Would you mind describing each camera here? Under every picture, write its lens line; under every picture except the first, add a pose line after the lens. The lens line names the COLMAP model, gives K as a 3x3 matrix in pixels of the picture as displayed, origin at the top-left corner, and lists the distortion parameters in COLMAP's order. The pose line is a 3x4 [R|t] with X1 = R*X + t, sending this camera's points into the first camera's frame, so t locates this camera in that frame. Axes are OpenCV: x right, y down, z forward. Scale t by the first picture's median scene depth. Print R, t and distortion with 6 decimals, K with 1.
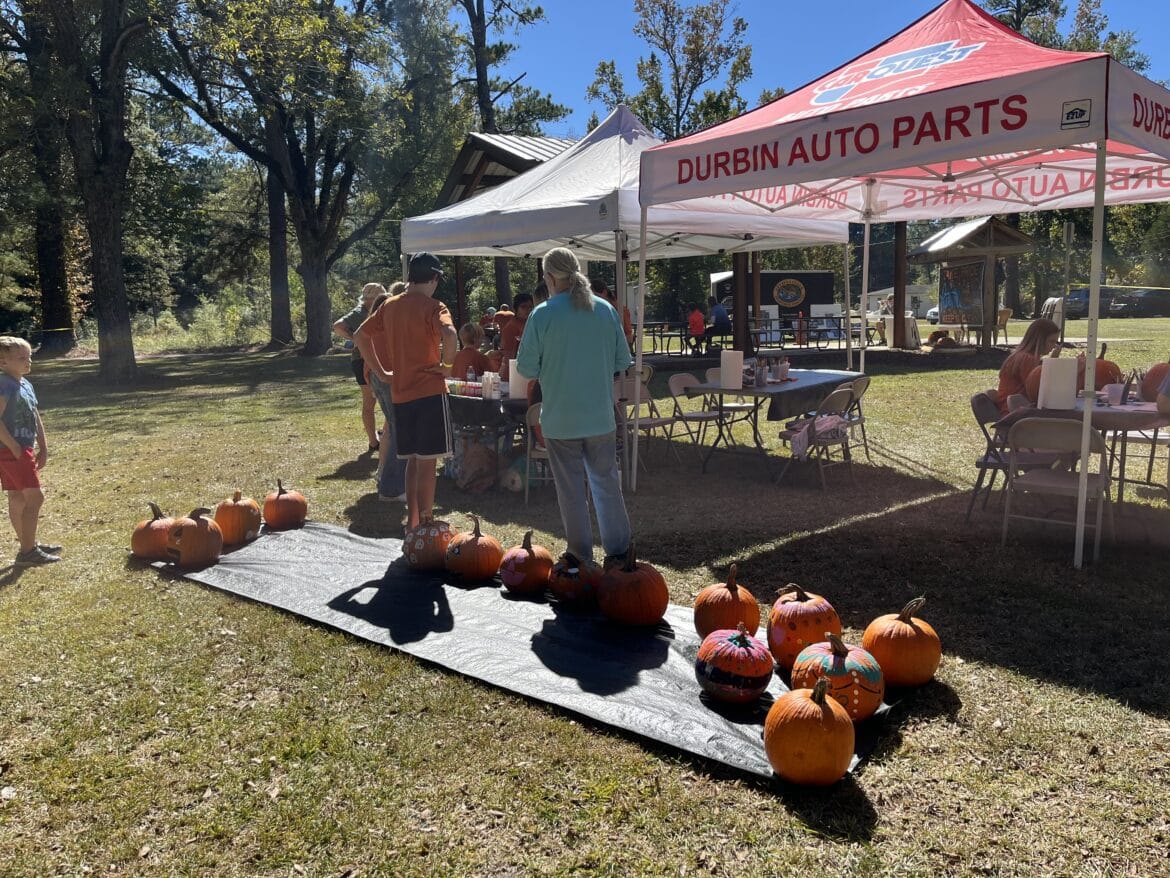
lens RADIAL K [[894.8, 0, 584.1], [0, 894.8, 437.3], [0, 0, 1]] dist [0.033577, -0.030983]
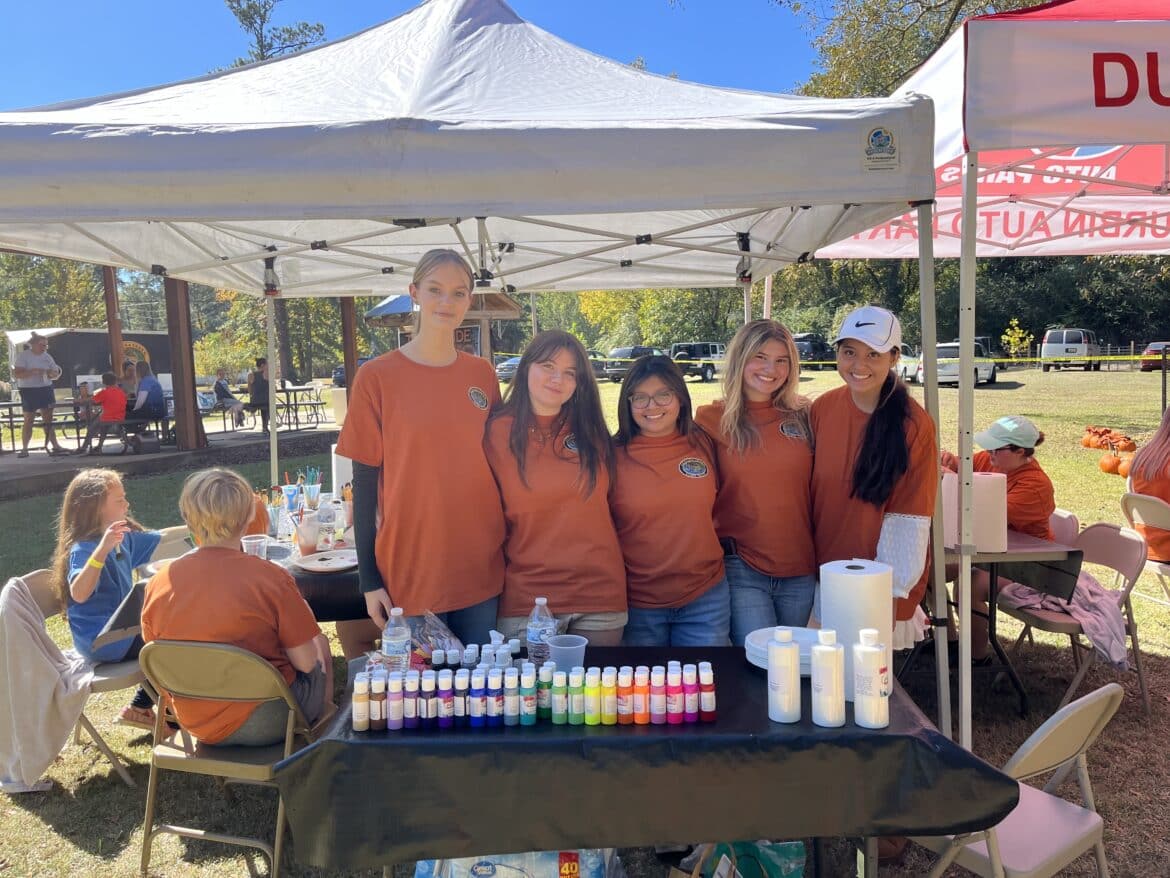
lens RADIAL K [[894.8, 0, 585.0], [0, 894.8, 437.3], [0, 0, 1]] dist [0.033577, -0.030983]
pose [[0.715995, -0.051238, 0.696223, -0.300914], [0.103445, 0.994080, -0.033224, -0.096310], [-0.690399, 0.095809, 0.717056, 0.650065]]
